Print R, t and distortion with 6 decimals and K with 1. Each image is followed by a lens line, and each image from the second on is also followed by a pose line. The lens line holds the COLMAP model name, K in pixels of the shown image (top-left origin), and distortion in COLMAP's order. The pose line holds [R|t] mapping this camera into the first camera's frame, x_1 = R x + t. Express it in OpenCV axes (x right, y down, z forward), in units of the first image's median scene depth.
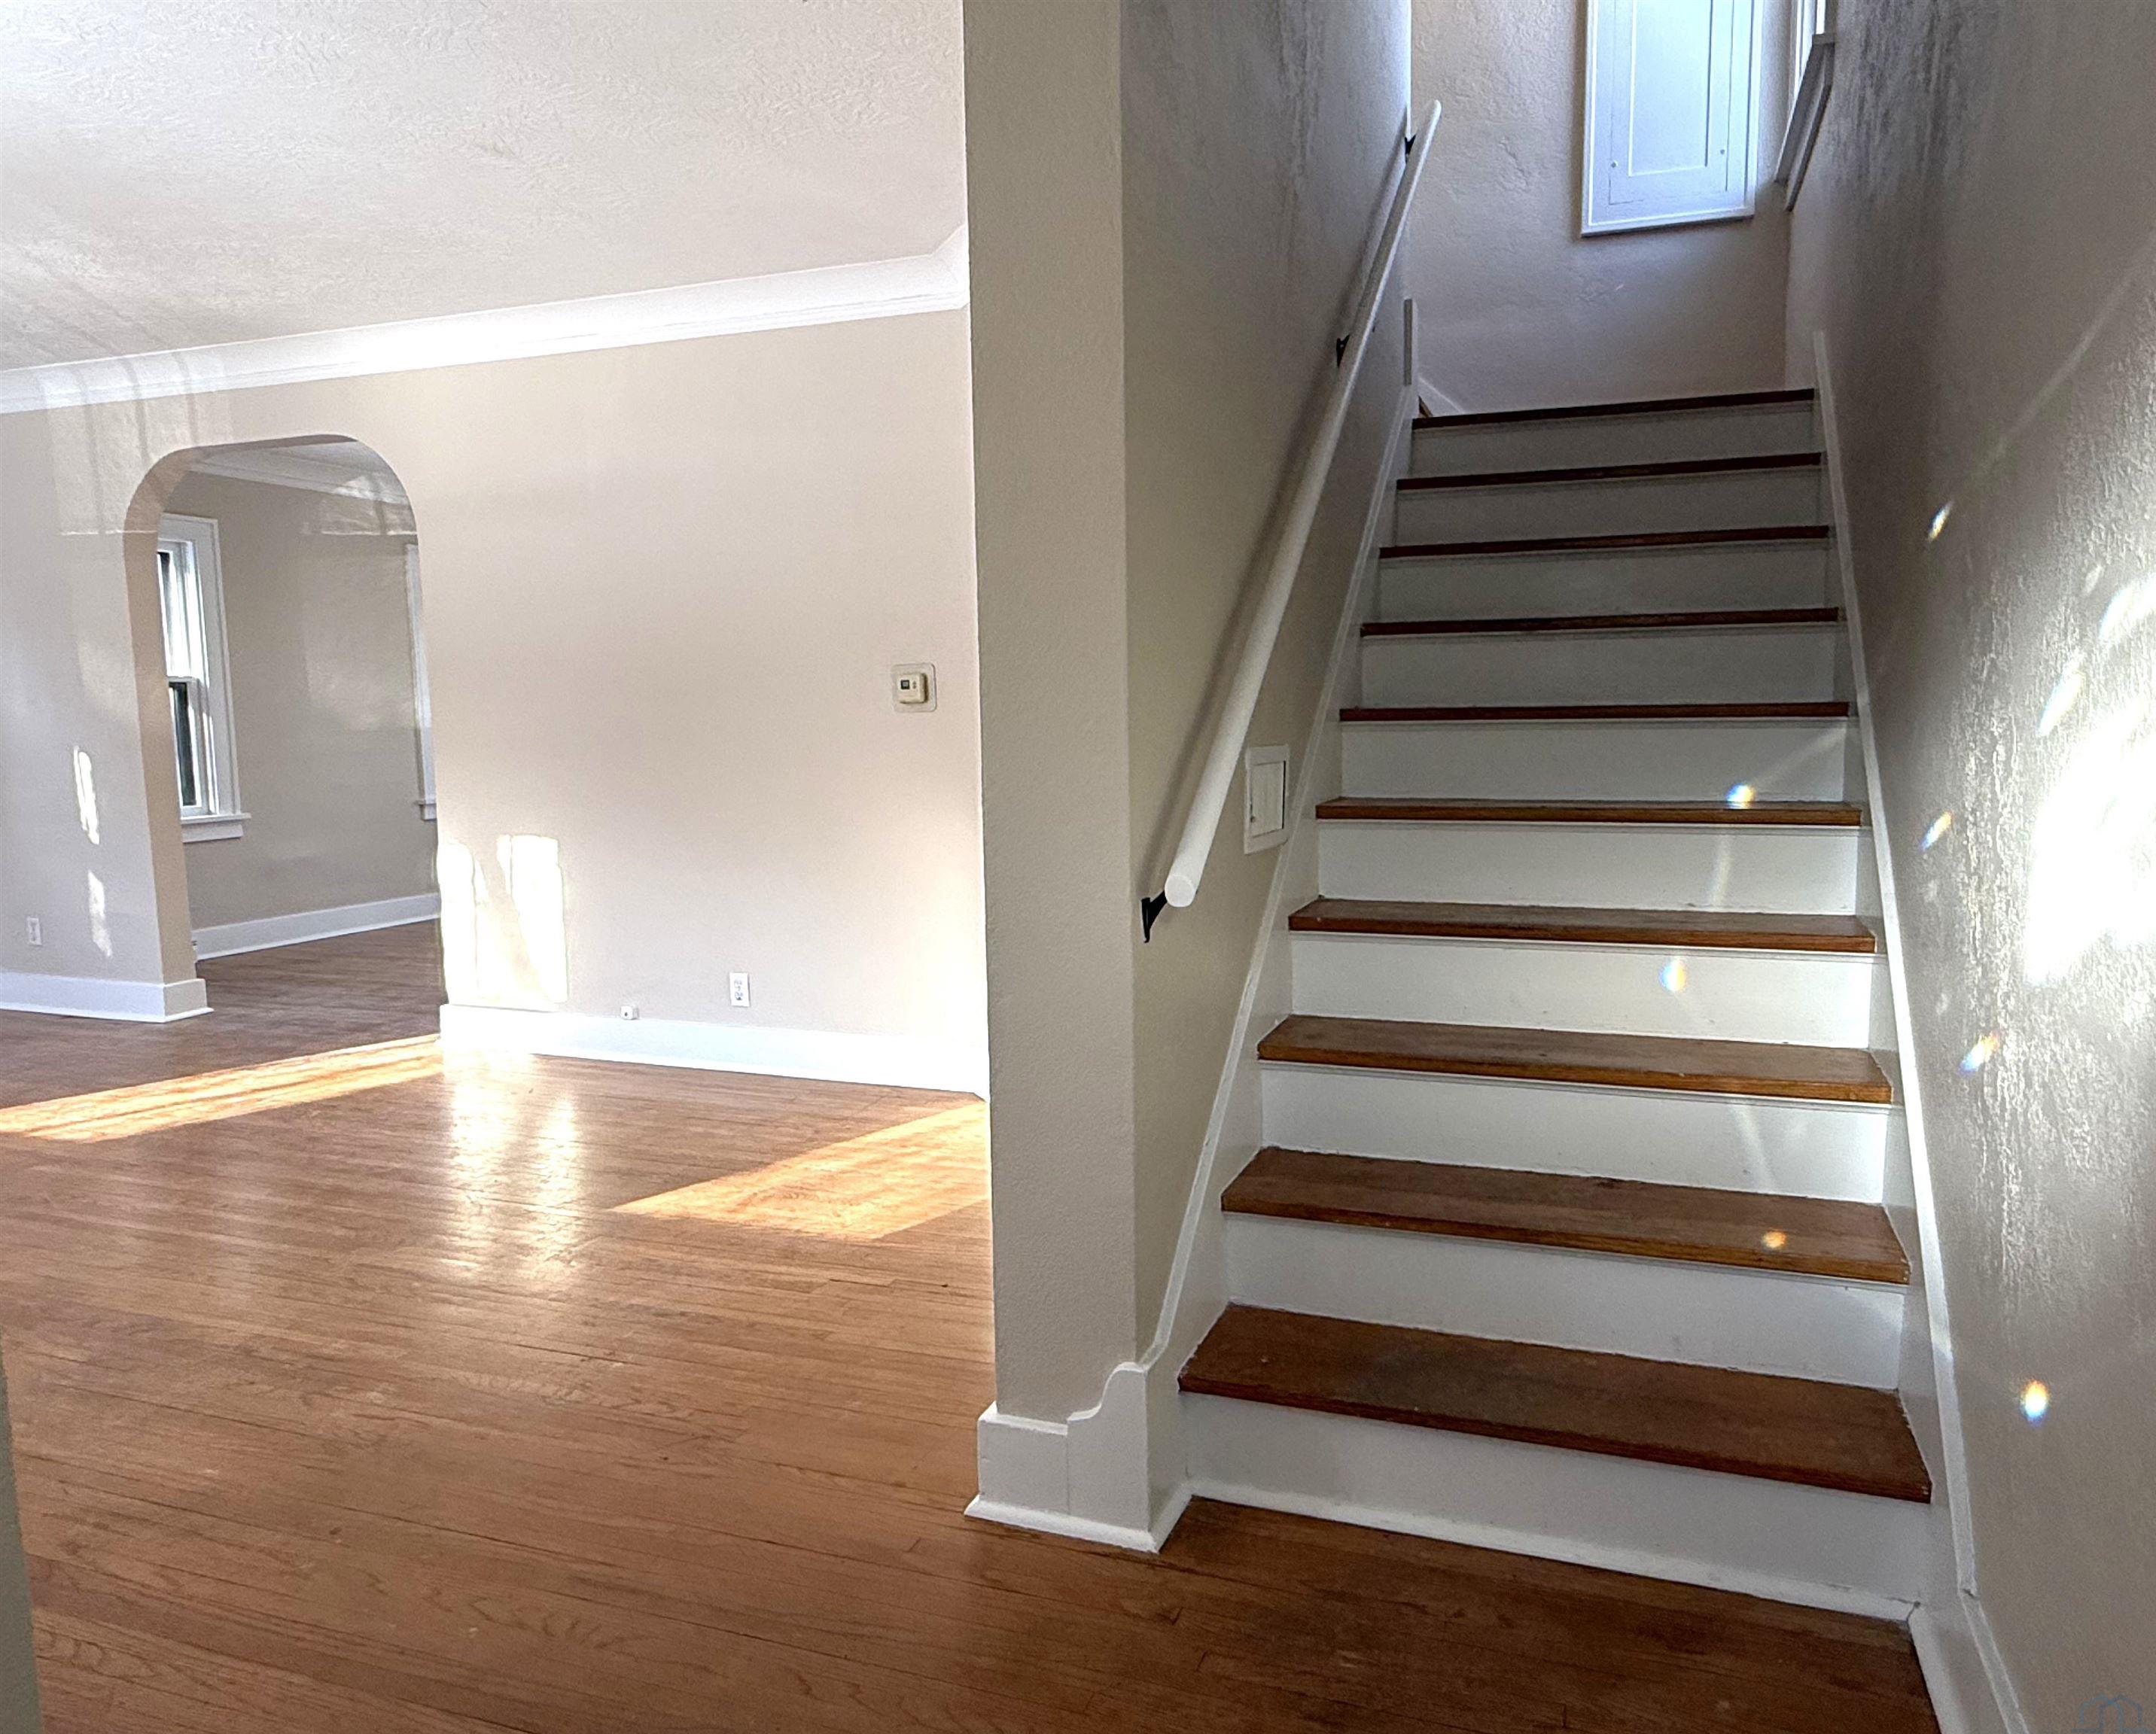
lens RADIAL K [[1454.1, 0, 1078.0], [0, 1454.1, 867.0], [0, 0, 1]] dist [0.044967, 0.003991]
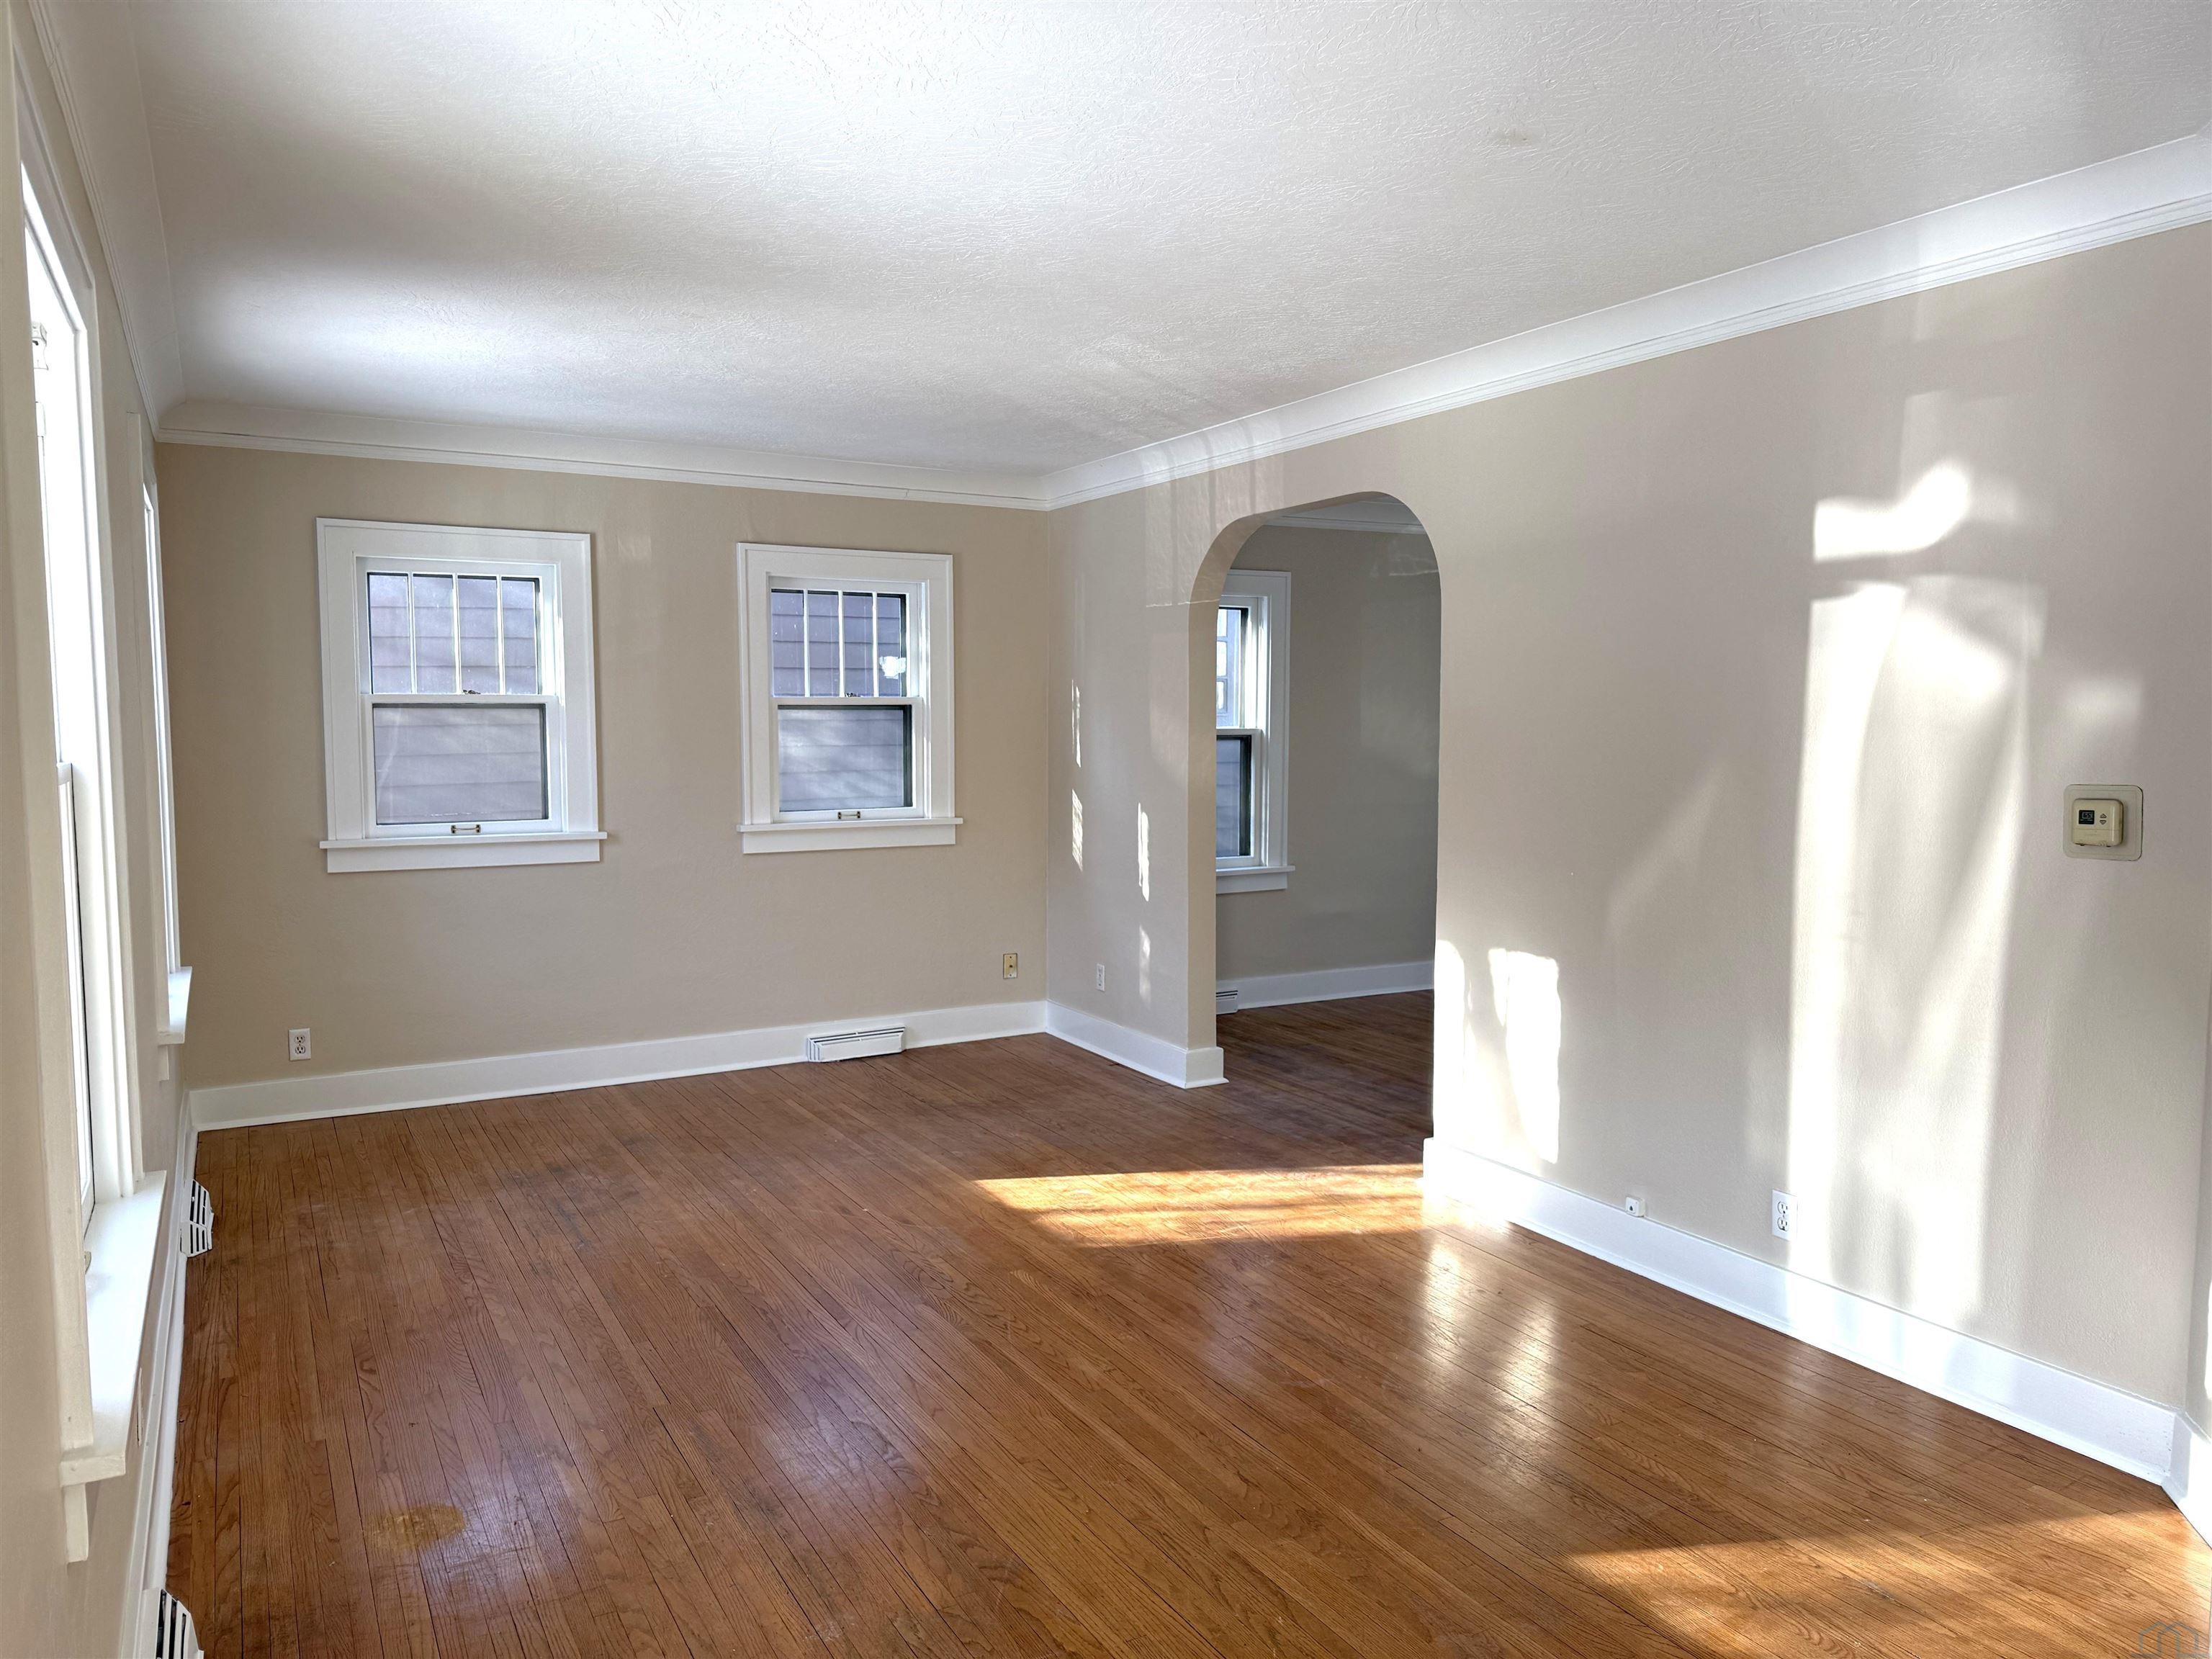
lens RADIAL K [[1541.4, 0, 1106.0], [0, 1541.4, 829.5], [0, 0, 1]] dist [-0.009188, -0.002147]
pose [[0.777282, 0.068542, -0.625408, -0.025587], [-0.087847, 0.996134, -0.000009, -0.067696], [0.622989, 0.054947, 0.780298, 0.162659]]
